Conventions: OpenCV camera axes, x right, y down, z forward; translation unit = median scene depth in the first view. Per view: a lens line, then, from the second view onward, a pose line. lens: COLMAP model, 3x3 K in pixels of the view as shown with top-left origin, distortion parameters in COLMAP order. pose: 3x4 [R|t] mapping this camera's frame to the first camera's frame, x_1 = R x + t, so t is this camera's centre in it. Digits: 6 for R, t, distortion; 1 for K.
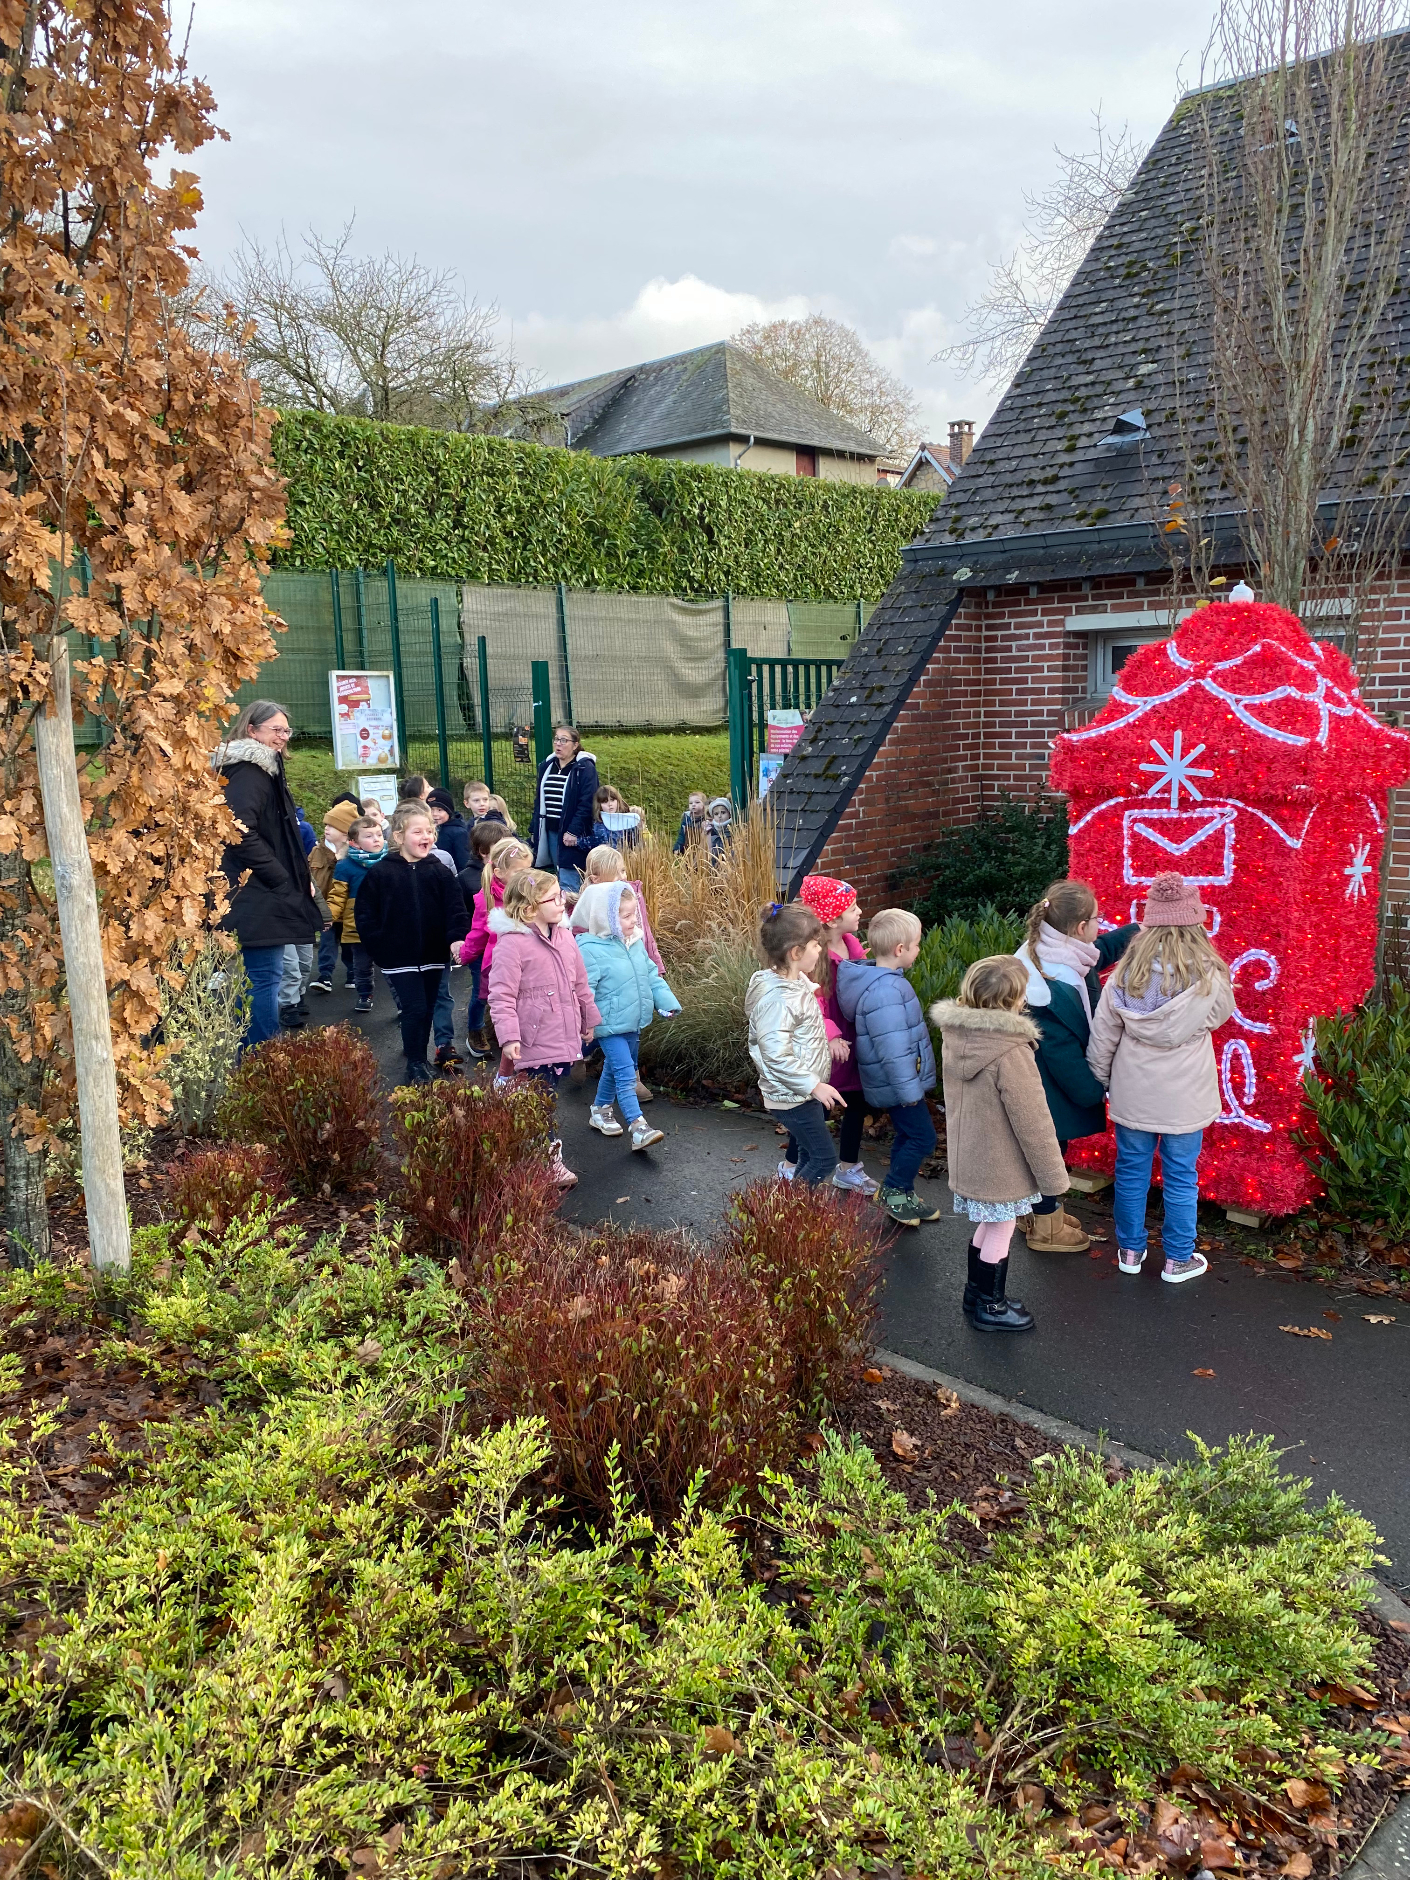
lens RADIAL K [[1429.9, 0, 756.3], [0, 1429.9, 943.5], [0, 0, 1]] dist [0.042364, -0.081664]
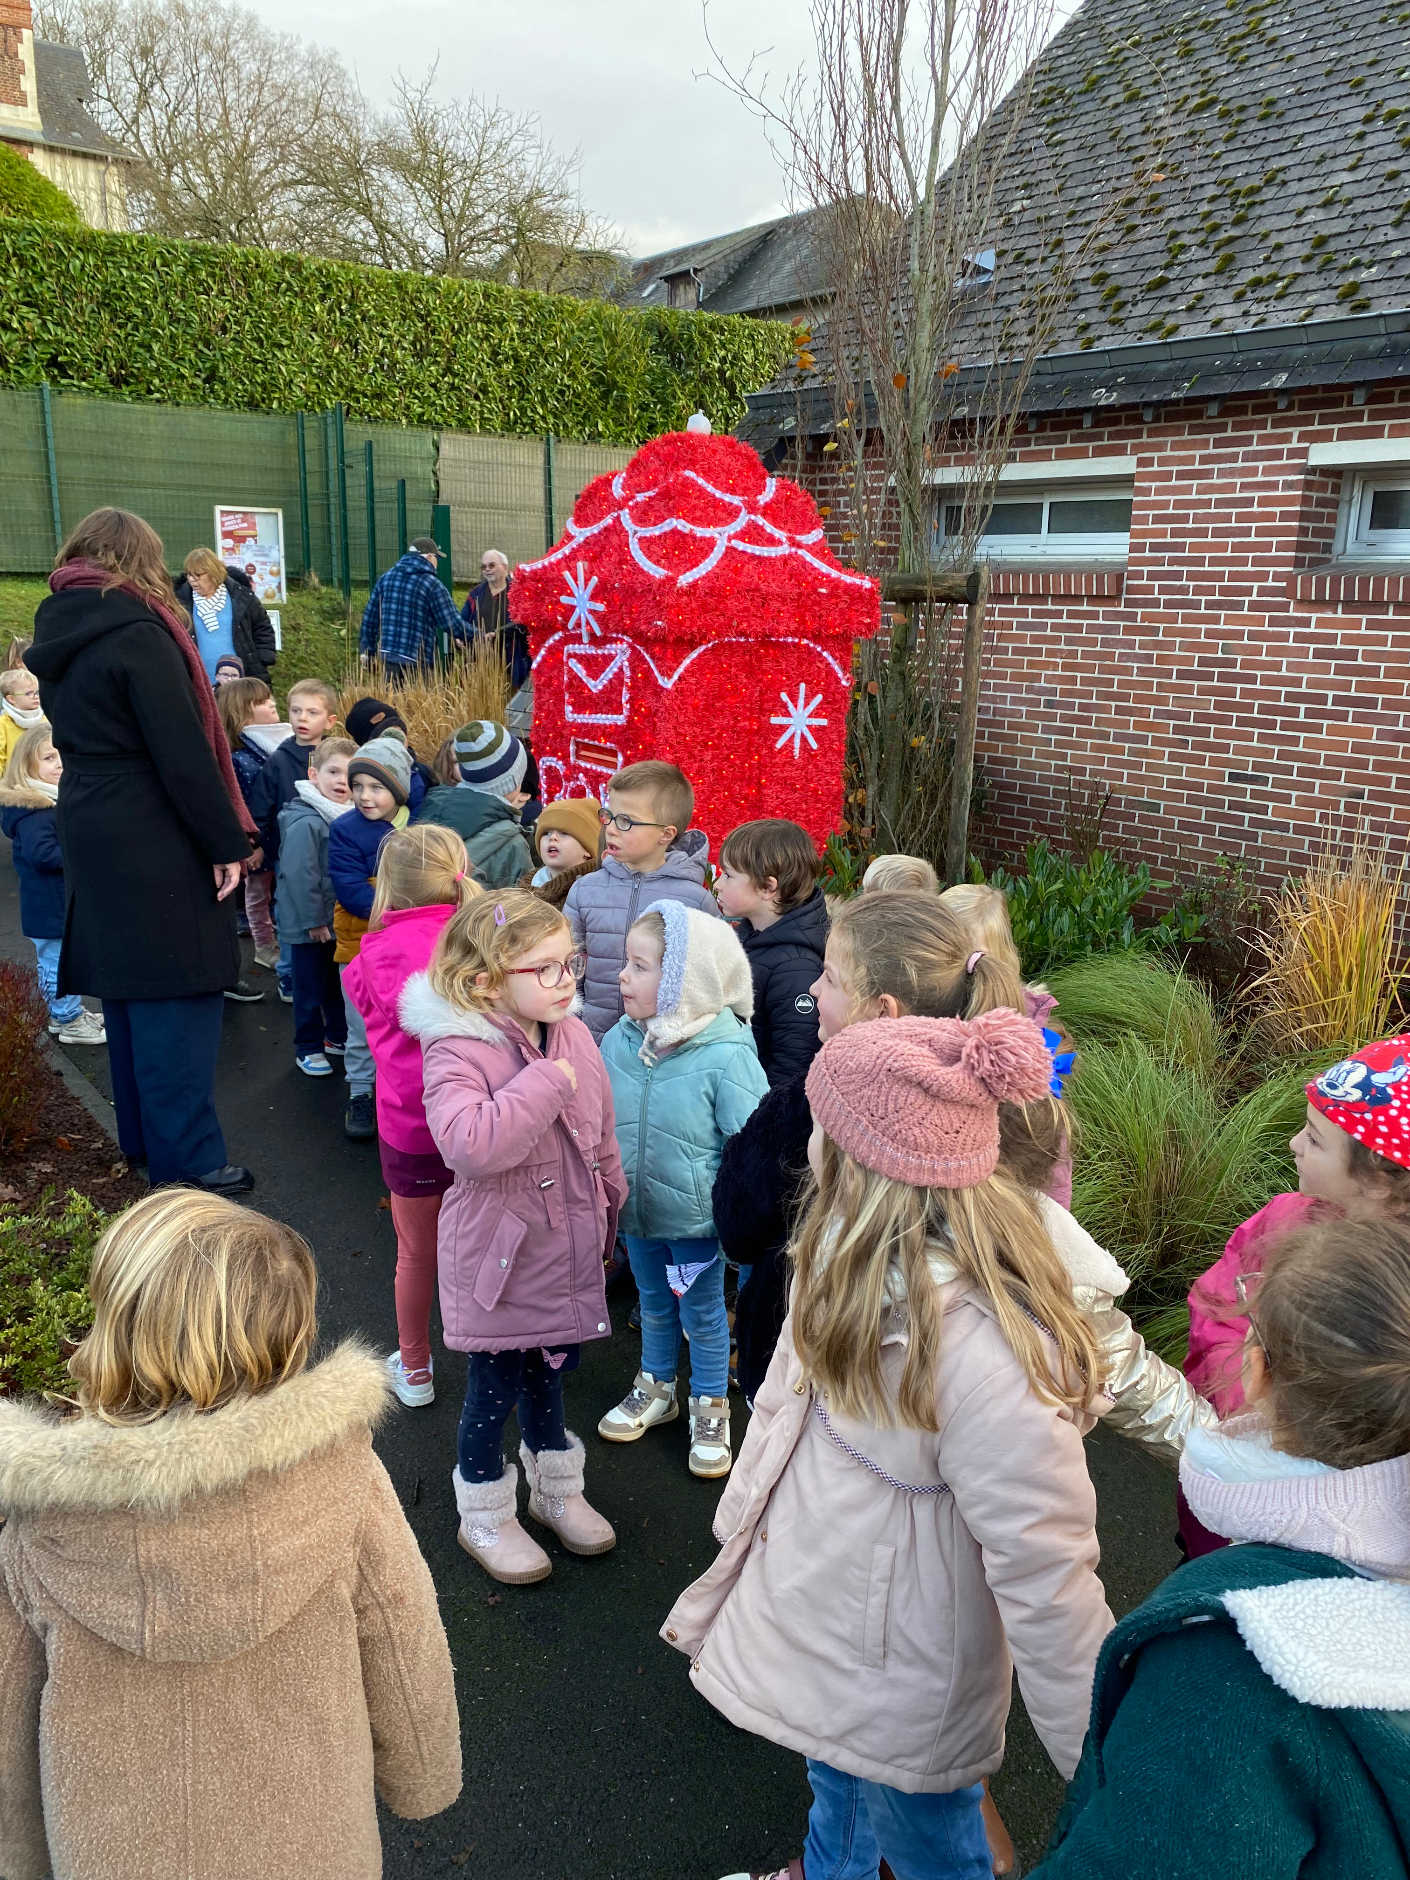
lens RADIAL K [[1427.0, 0, 716.5], [0, 1427.0, 939.9], [0, 0, 1]] dist [0.003313, -0.006053]
pose [[0.984172, 0.082631, -0.156772, 0.186344], [-0.069516, 0.993746, 0.087382, 0.005366], [0.163012, -0.075101, 0.983762, 0.013055]]
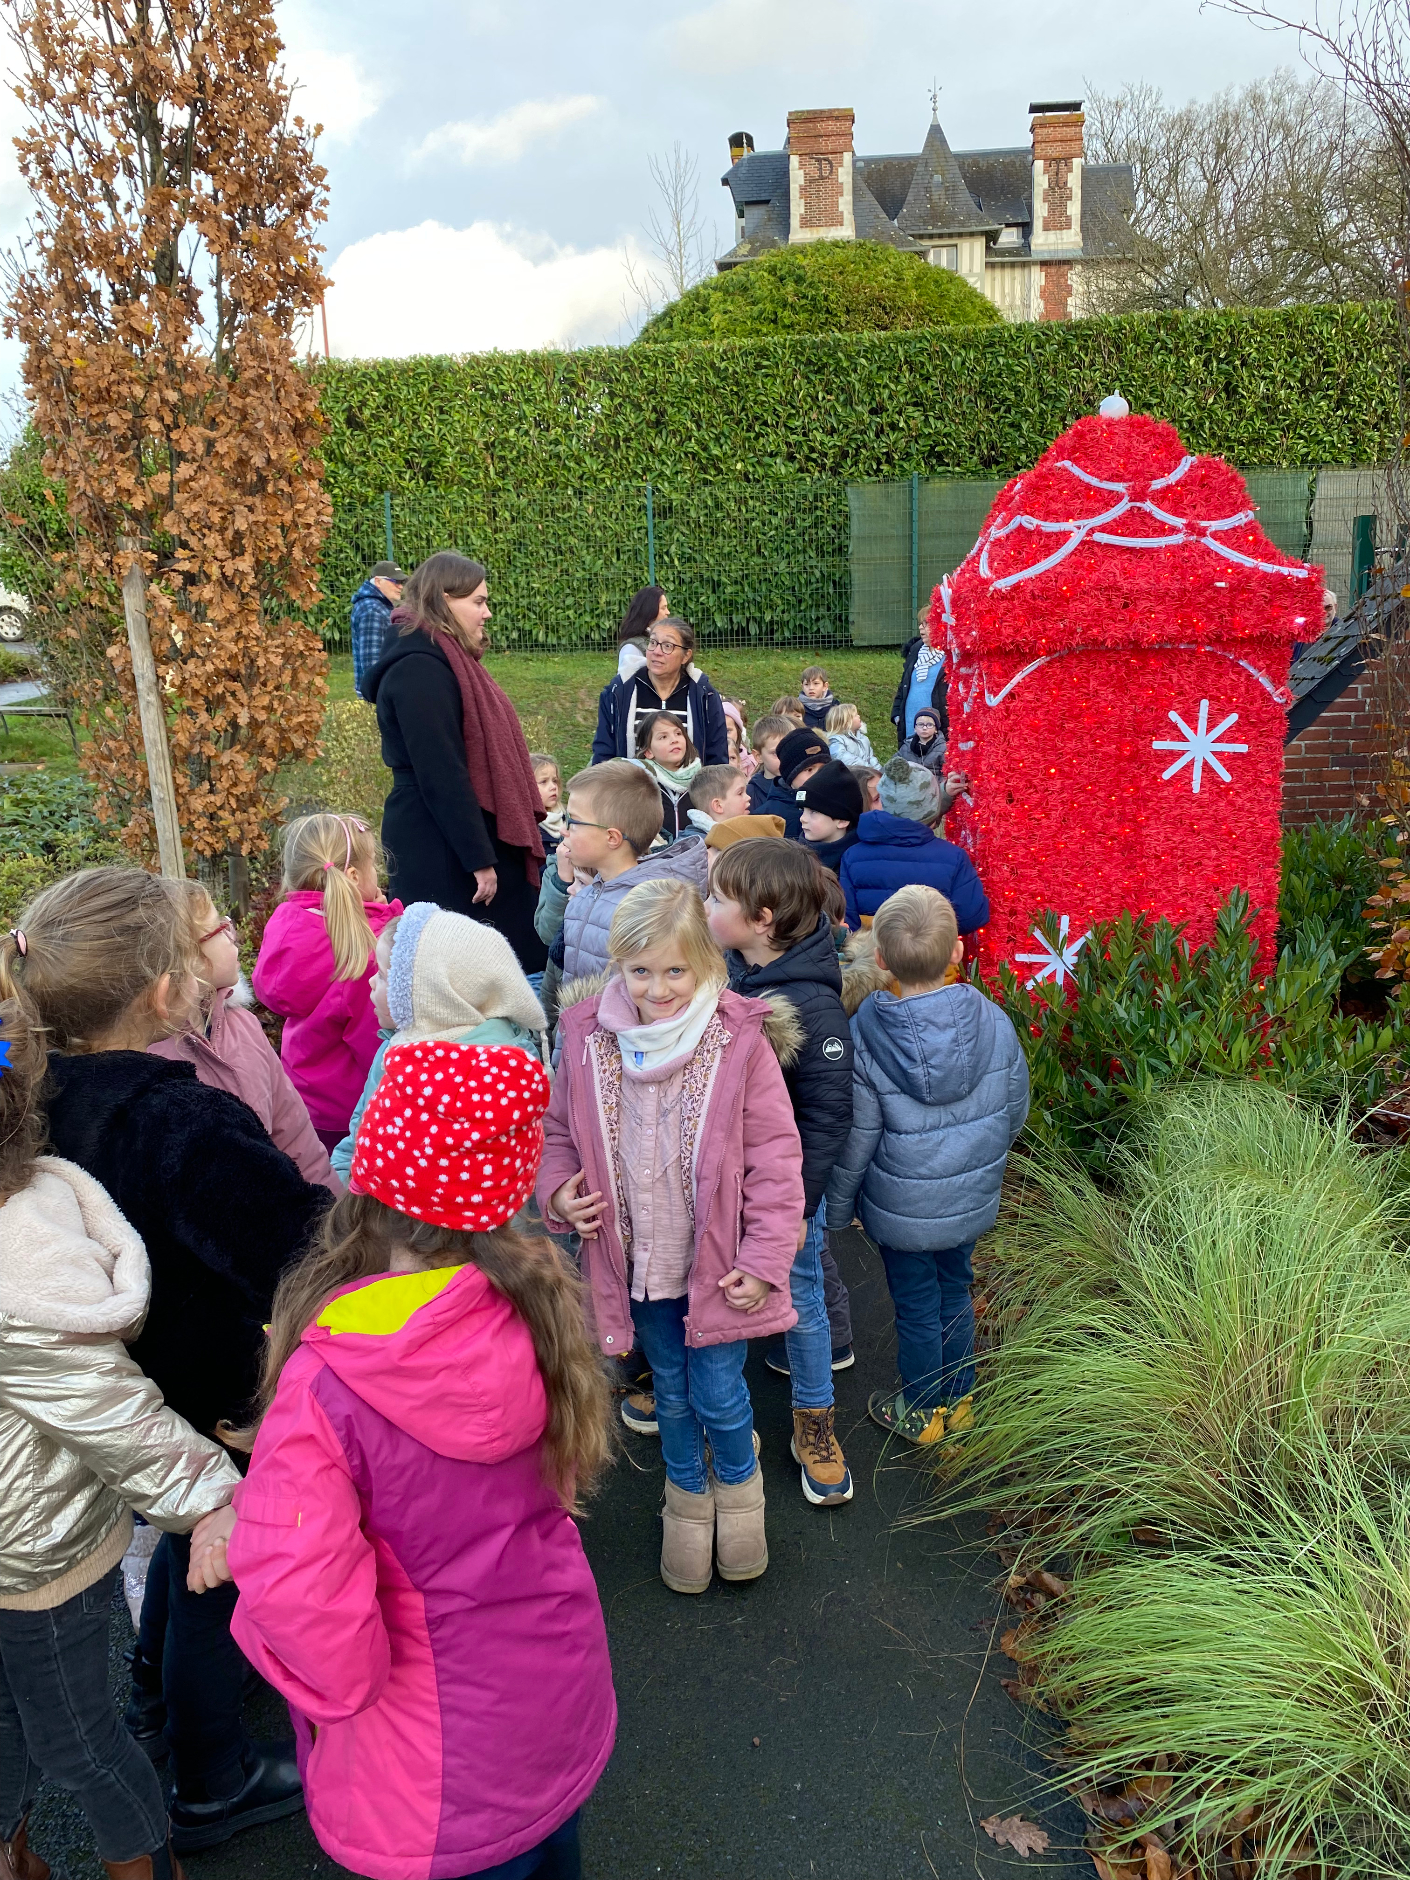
lens RADIAL K [[1436.9, 0, 705.0], [0, 1436.9, 940.0], [0, 0, 1]] dist [-0.012494, 0.014279]
pose [[0.640870, 0.146455, -0.753549, 0.304318], [-0.107983, 0.989071, 0.100394, 0.001369], [0.760017, 0.017031, 0.649680, 0.103343]]
